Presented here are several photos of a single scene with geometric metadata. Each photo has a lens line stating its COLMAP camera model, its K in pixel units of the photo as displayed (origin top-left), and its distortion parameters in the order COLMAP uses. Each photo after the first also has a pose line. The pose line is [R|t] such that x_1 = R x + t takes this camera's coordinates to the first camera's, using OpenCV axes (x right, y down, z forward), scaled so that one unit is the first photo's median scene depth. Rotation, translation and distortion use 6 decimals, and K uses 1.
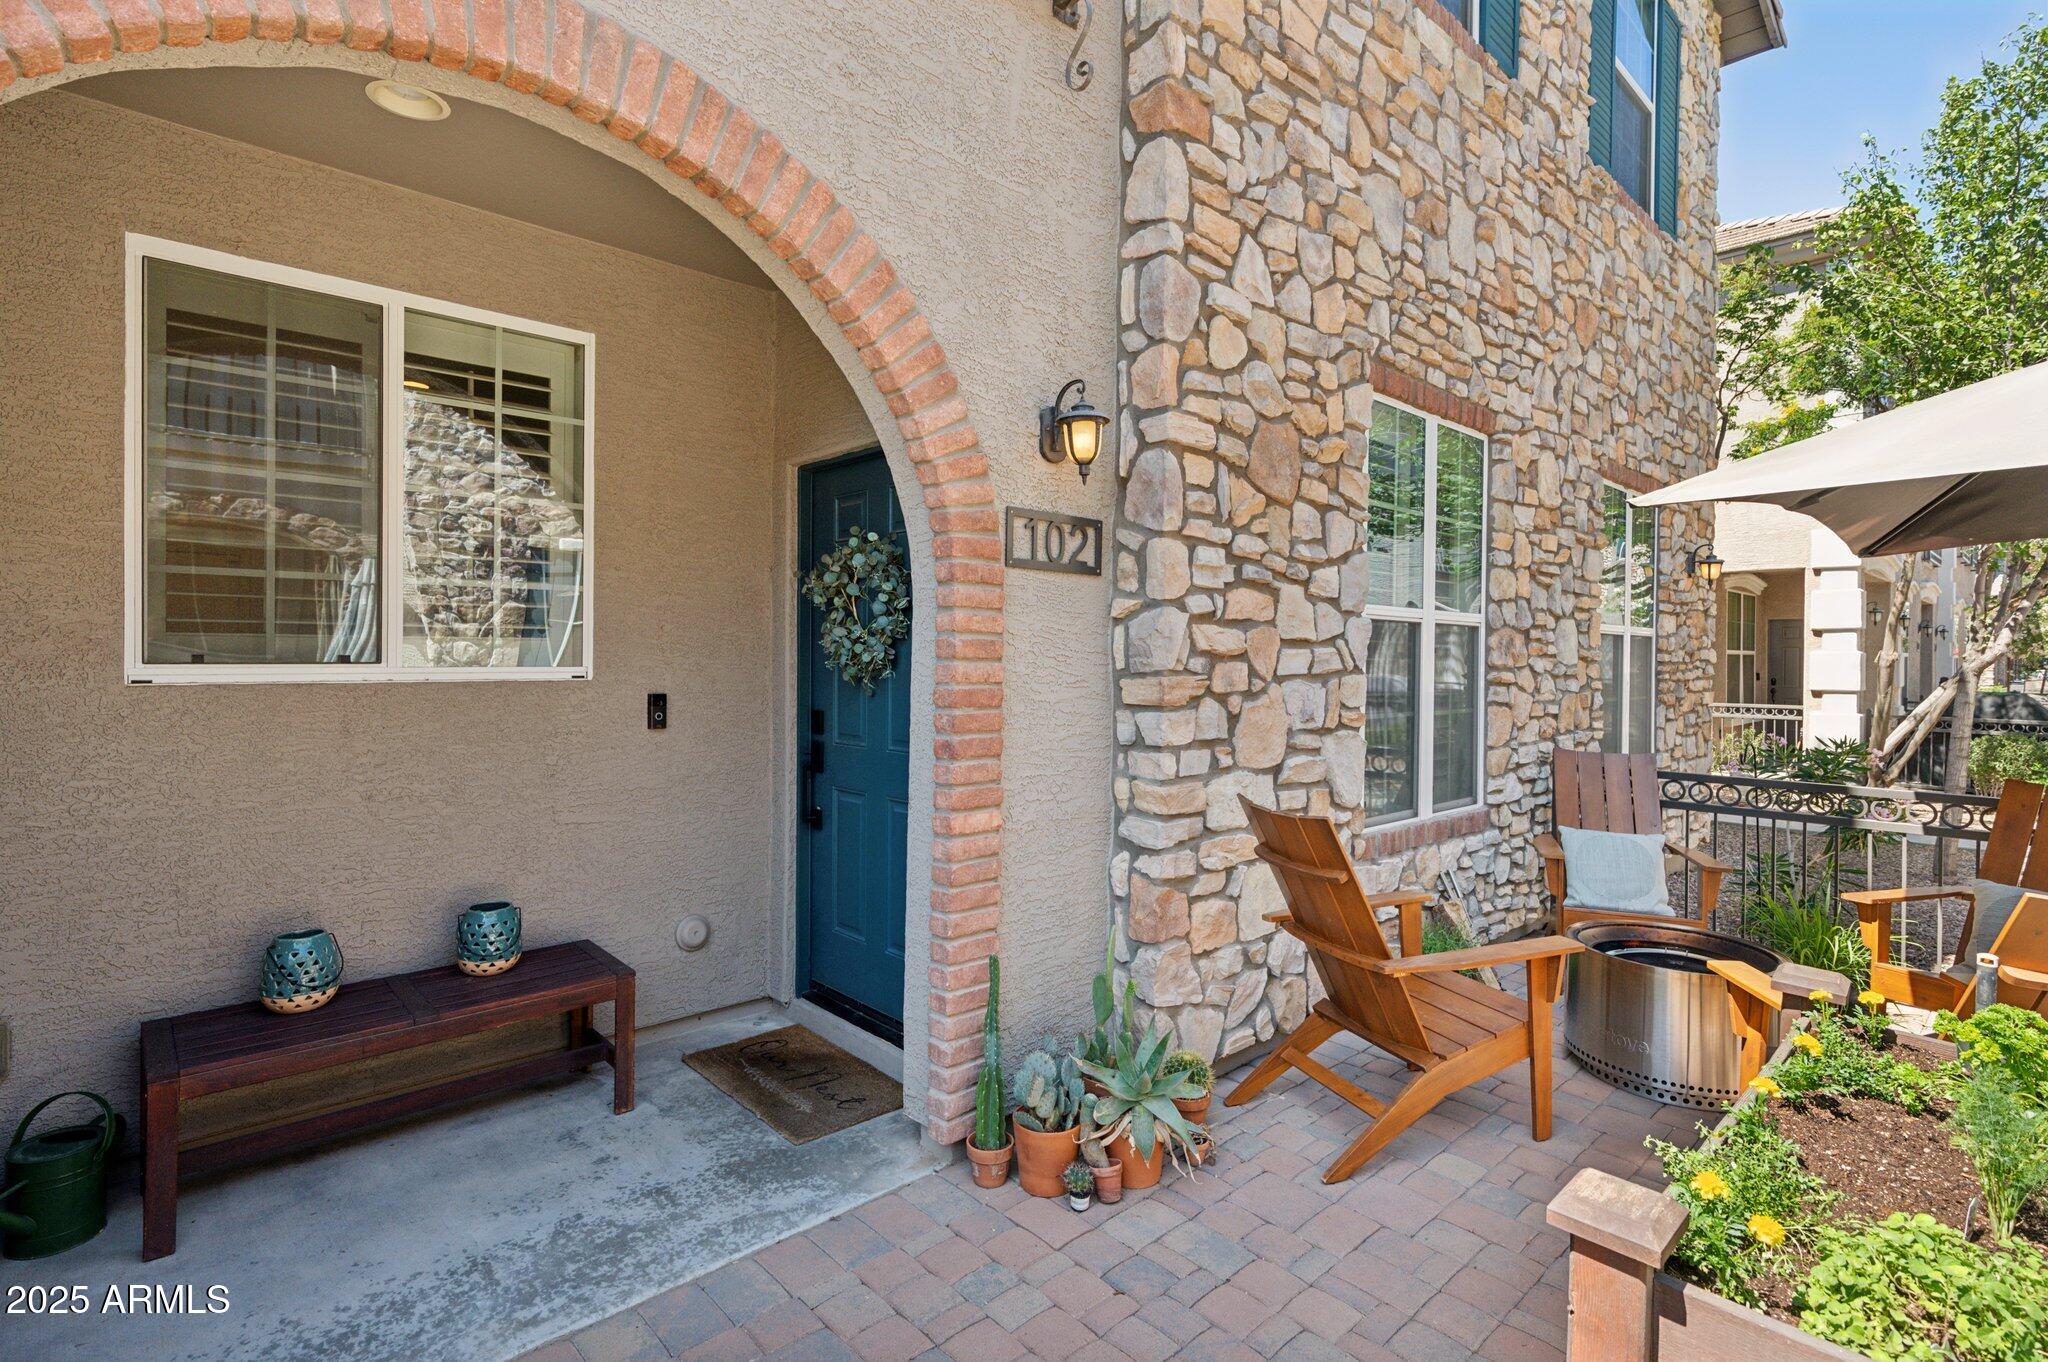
lens RADIAL K [[1003.1, 0, 1024.3], [0, 1003.1, 675.9], [0, 0, 1]] dist [-0.002340, -0.000020]
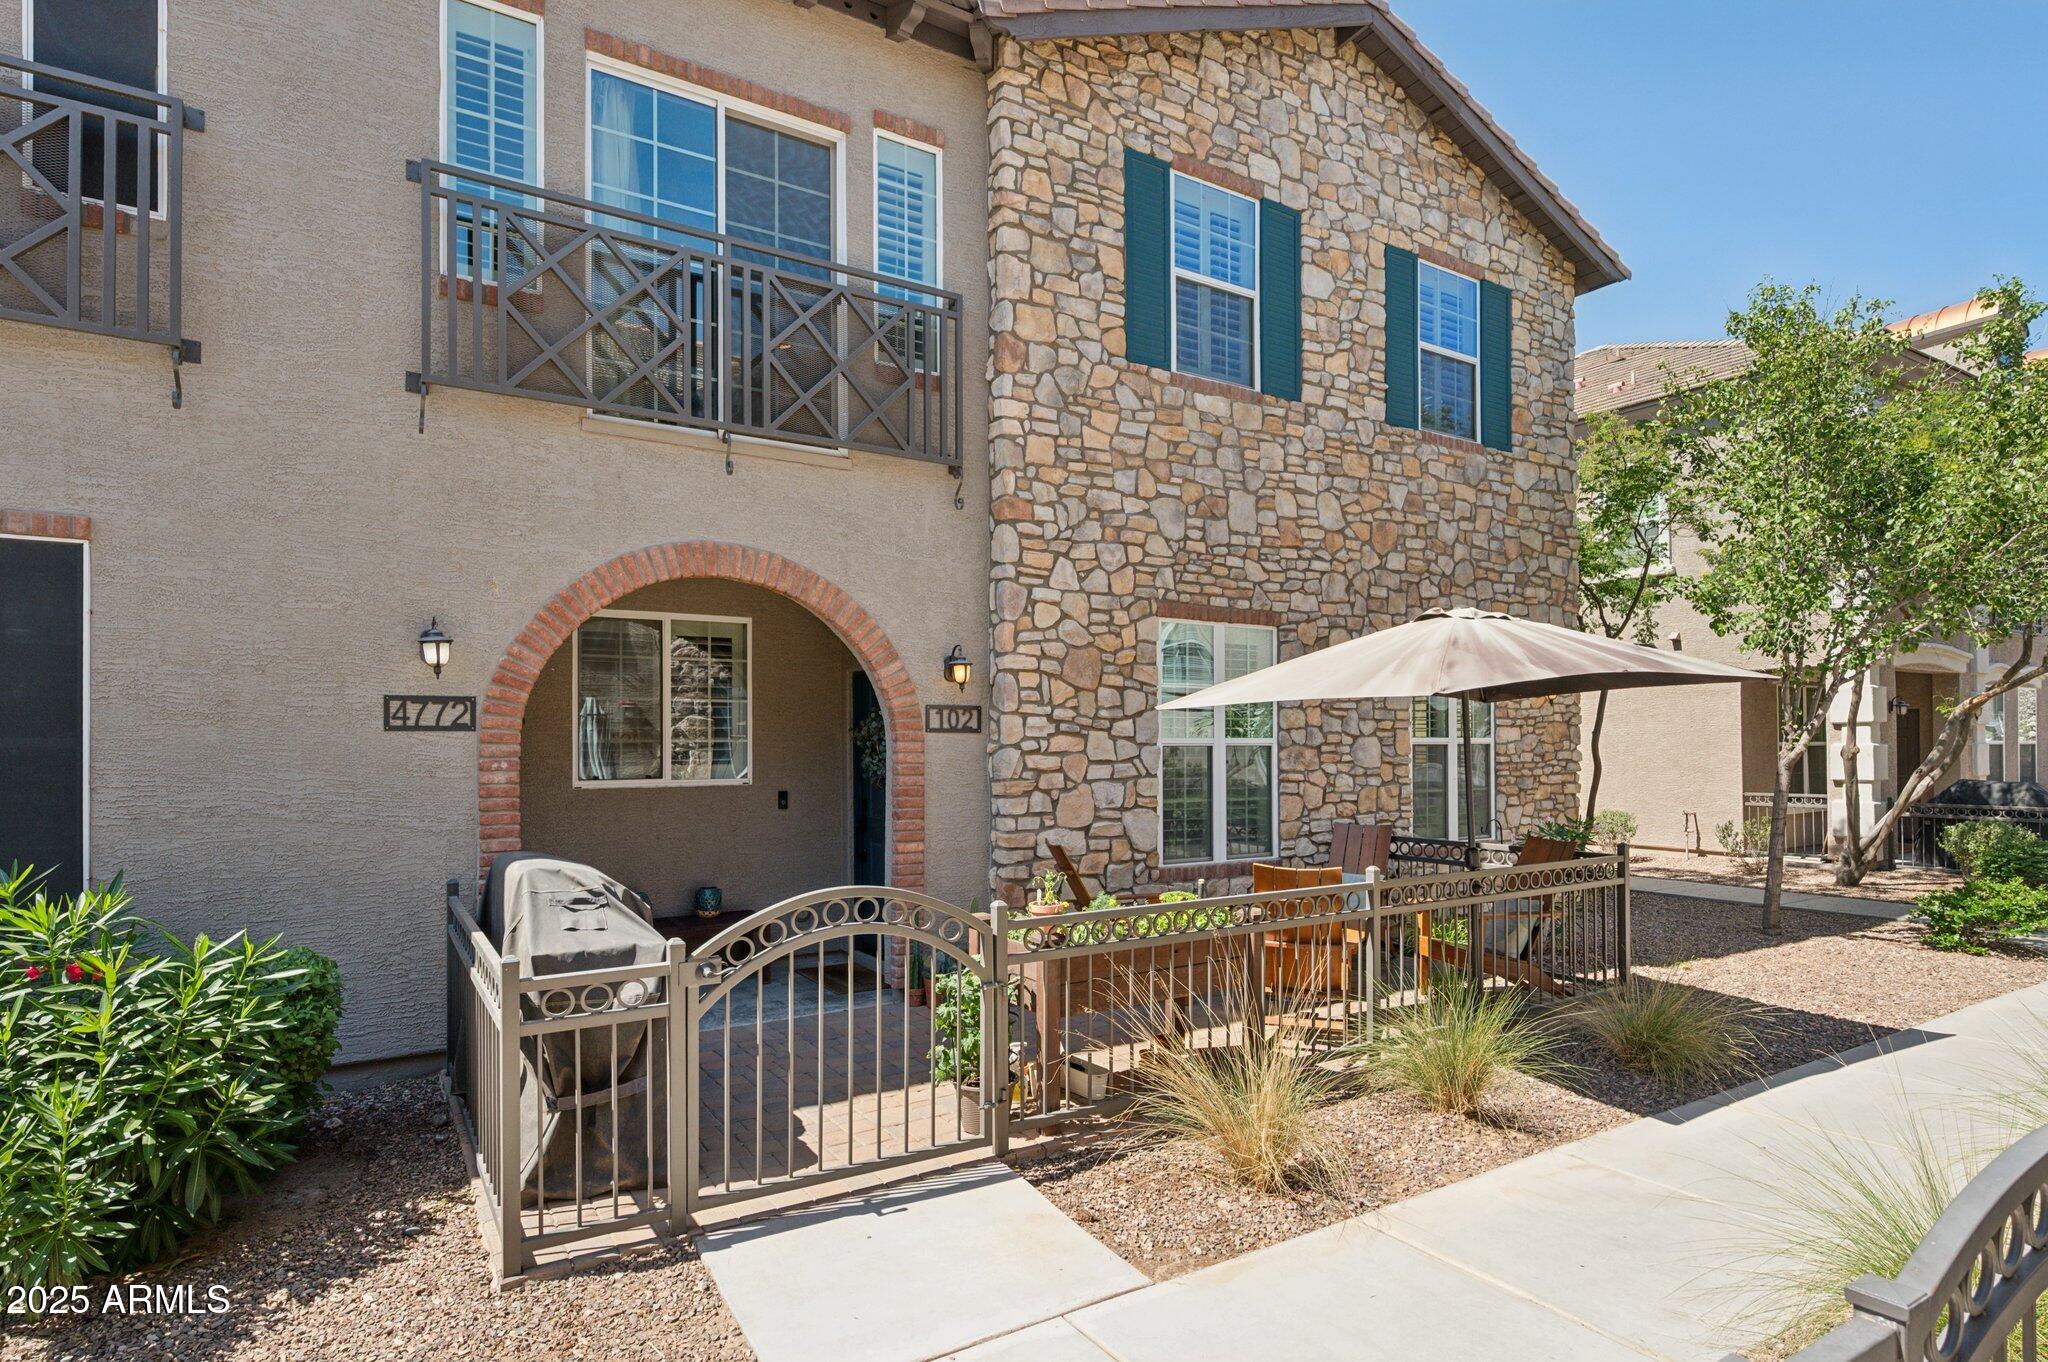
lens RADIAL K [[1027.9, 0, 995.5], [0, 1027.9, 755.0], [0, 0, 1]] dist [-0.000370, -0.000643]
pose [[0.980972, -0.014400, -0.193614, 0.482727], [0.011323, 0.999792, -0.016991, -0.016575], [0.193818, 0.014476, 0.980931, -1.002814]]
